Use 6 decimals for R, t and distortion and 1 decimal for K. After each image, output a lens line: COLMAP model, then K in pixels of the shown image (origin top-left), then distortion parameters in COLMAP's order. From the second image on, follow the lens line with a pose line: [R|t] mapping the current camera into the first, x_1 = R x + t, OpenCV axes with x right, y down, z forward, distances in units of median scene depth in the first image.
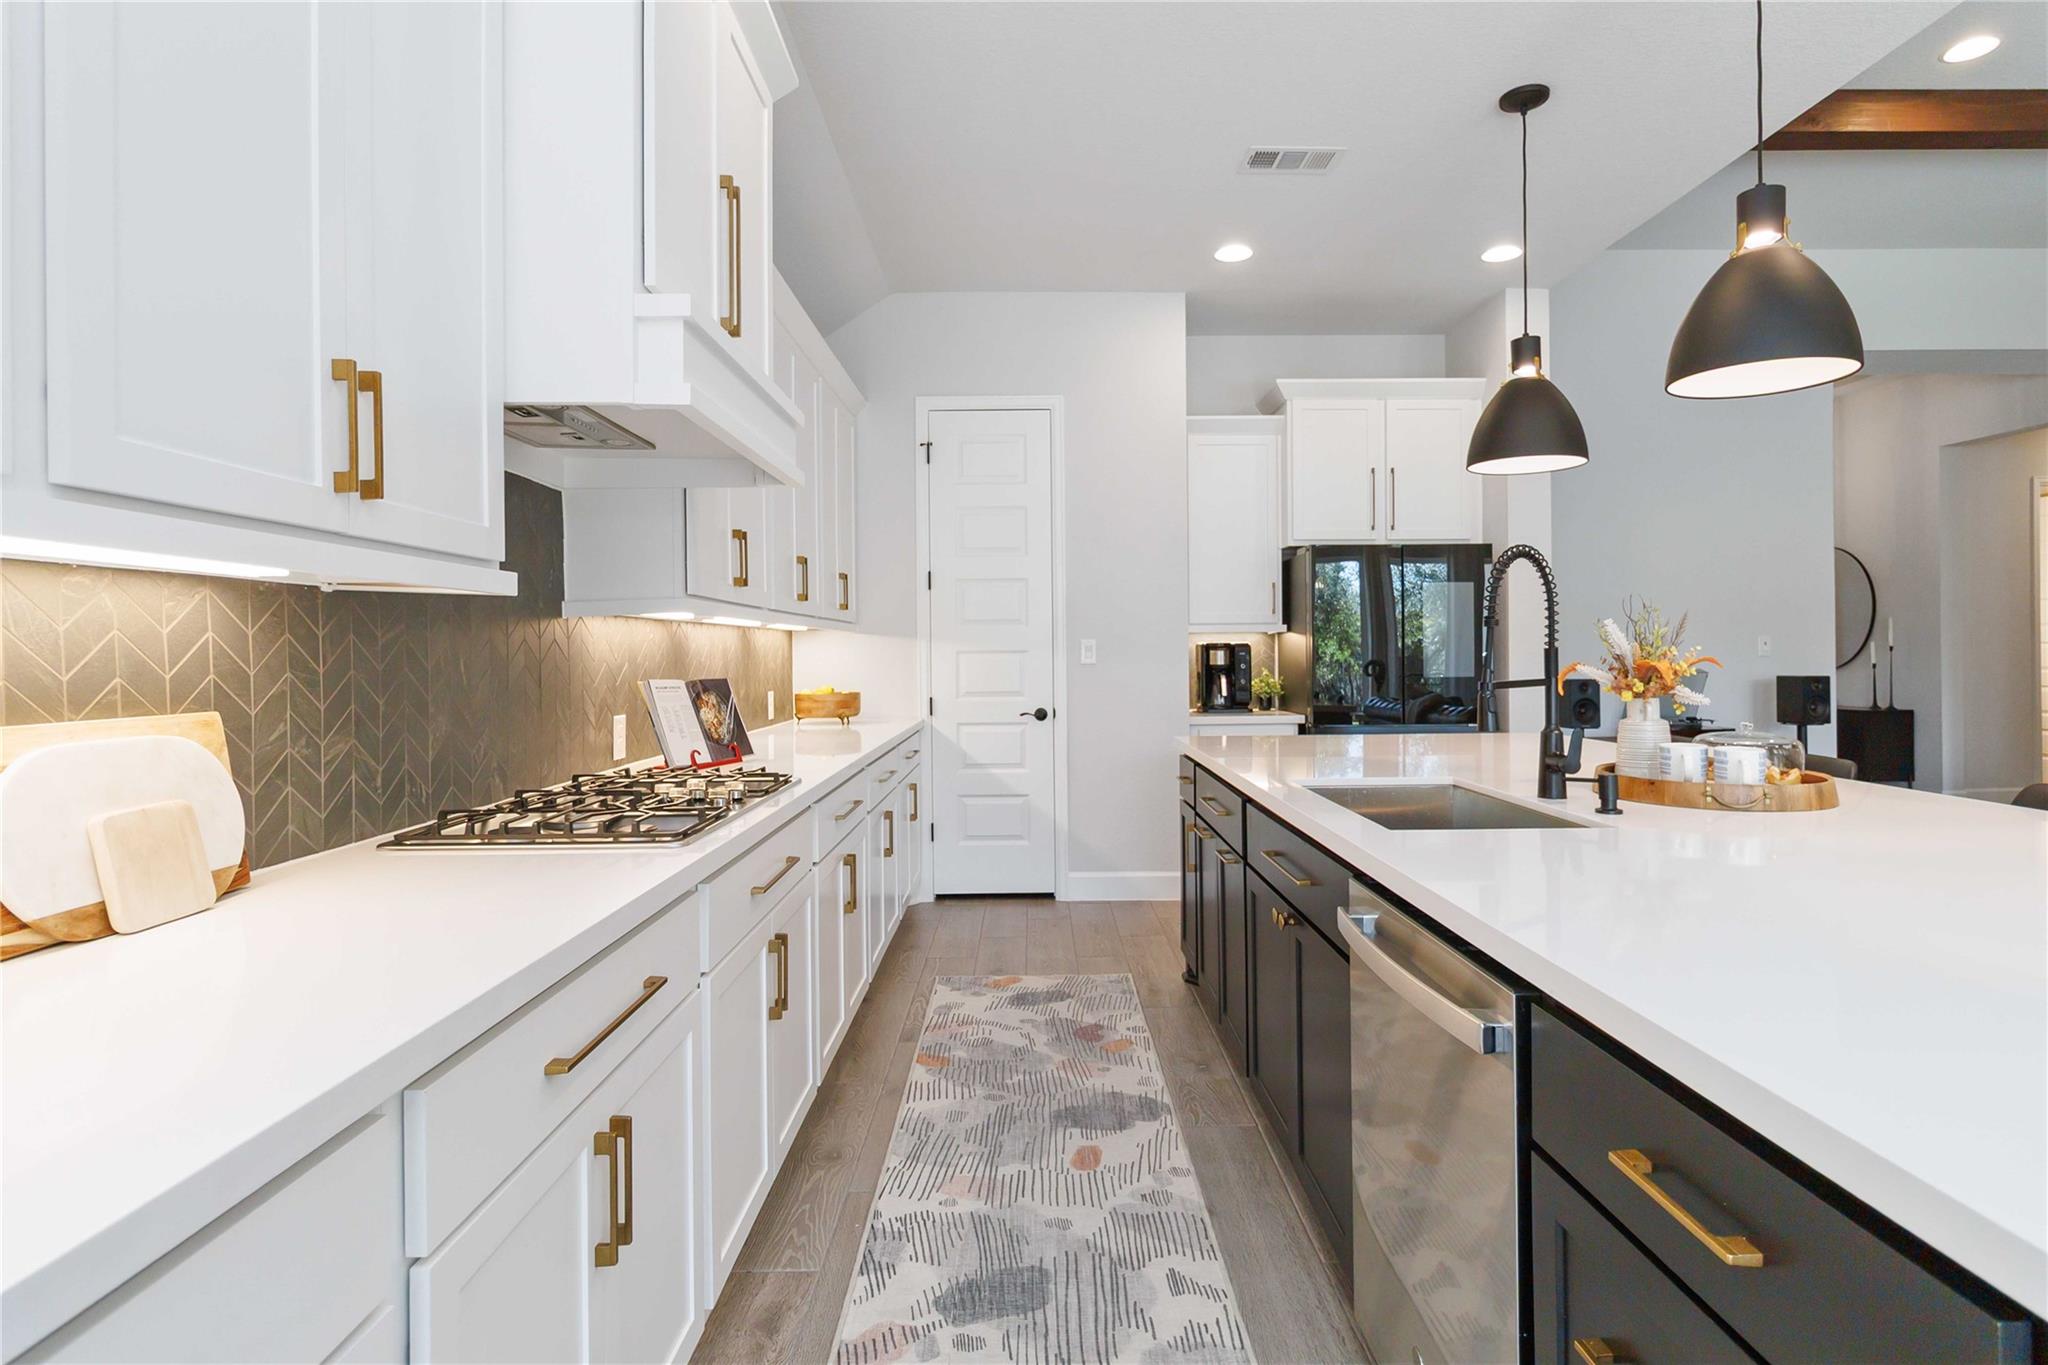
lens RADIAL K [[1022.2, 0, 1057.1], [0, 1022.2, 663.3], [0, 0, 1]] dist [0.000908, -0.000254]
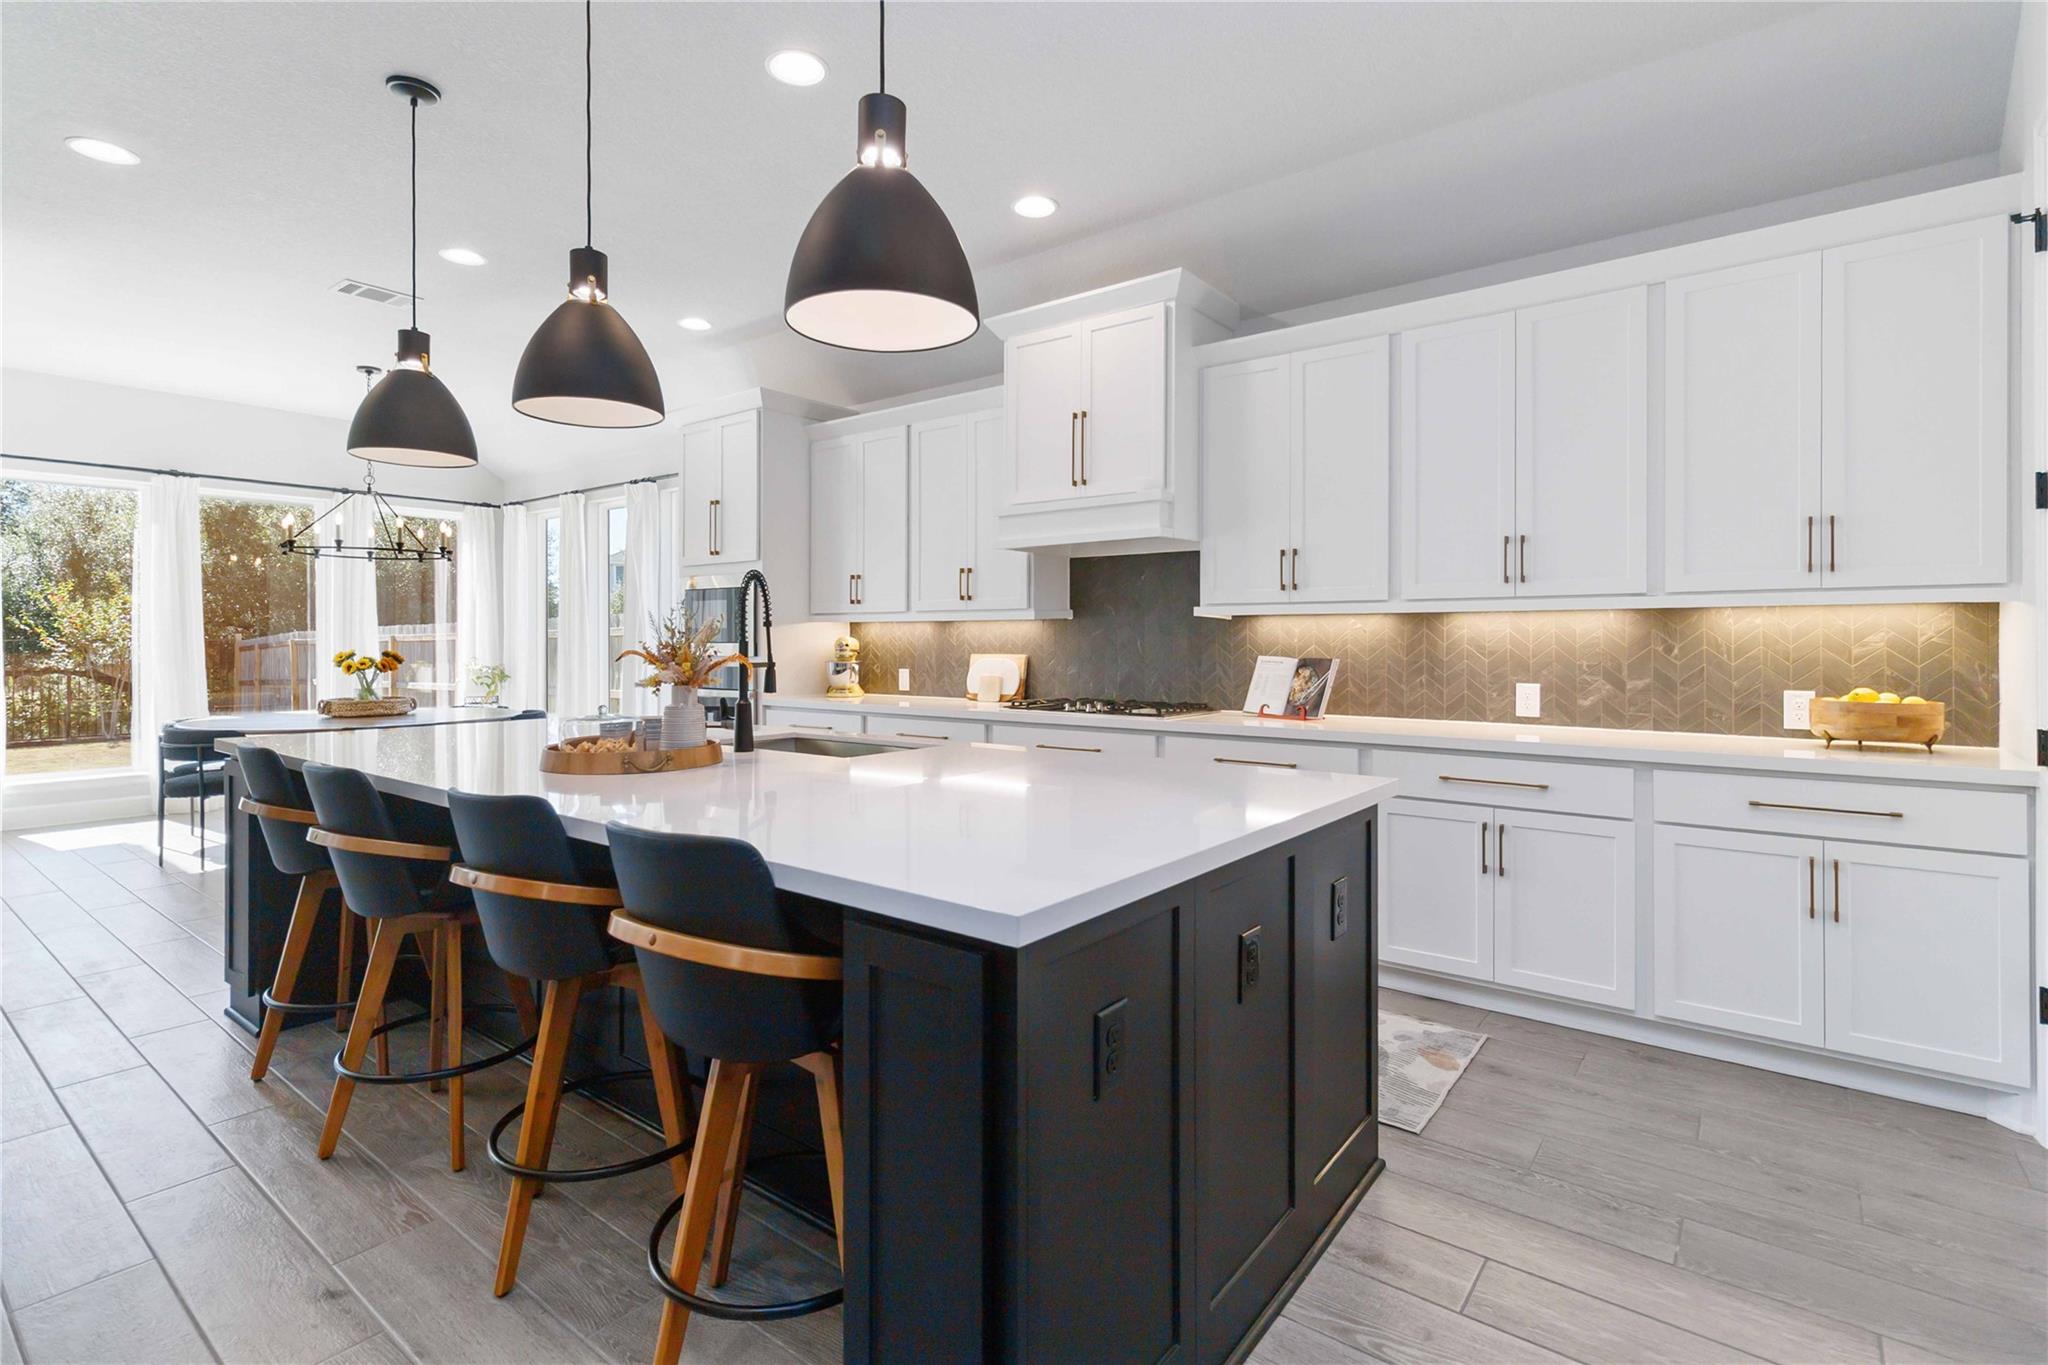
lens RADIAL K [[966.9, 0, 1024.9], [0, 966.9, 631.8], [0, 0, 1]] dist [0.000313, 0.000471]
pose [[-0.628092, 0.002800, -0.778134, 0.944701], [-0.001710, 0.999986, 0.004979, -0.026141], [0.778137, 0.004457, -0.628079, 1.580842]]
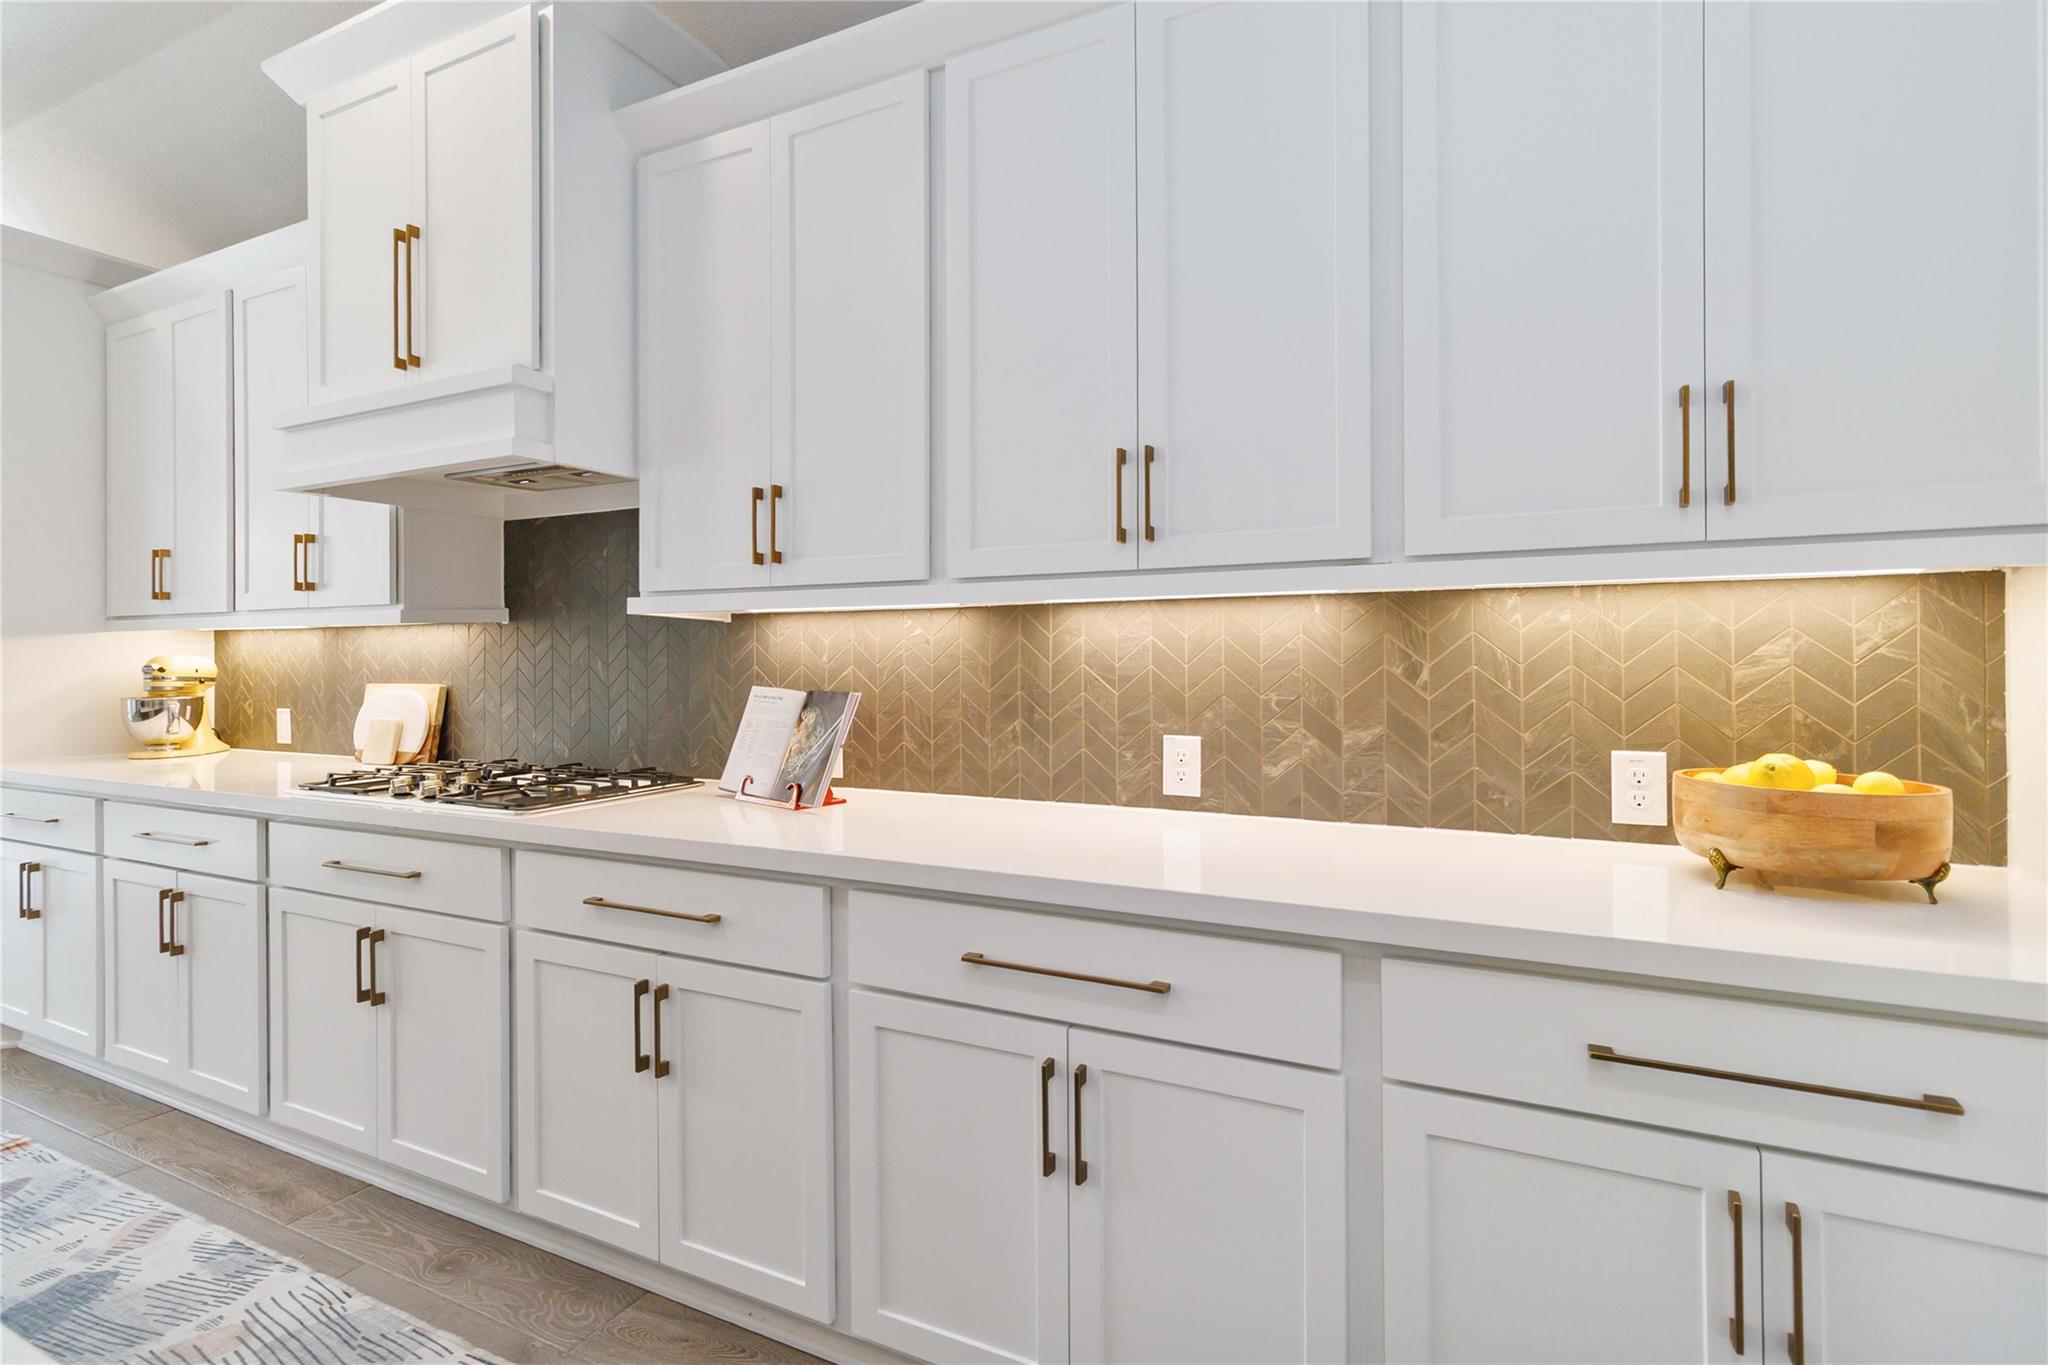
lens RADIAL K [[962.3, 0, 1023.7], [0, 962.3, 642.8], [0, 0, 1]] dist [0.001383, 0.000773]
pose [[-0.460991, 0.000504, -0.887405, 0.219108], [0.001706, 0.999998, -0.000318, -0.019372], [0.887403, -0.001660, -0.460991, 1.516426]]
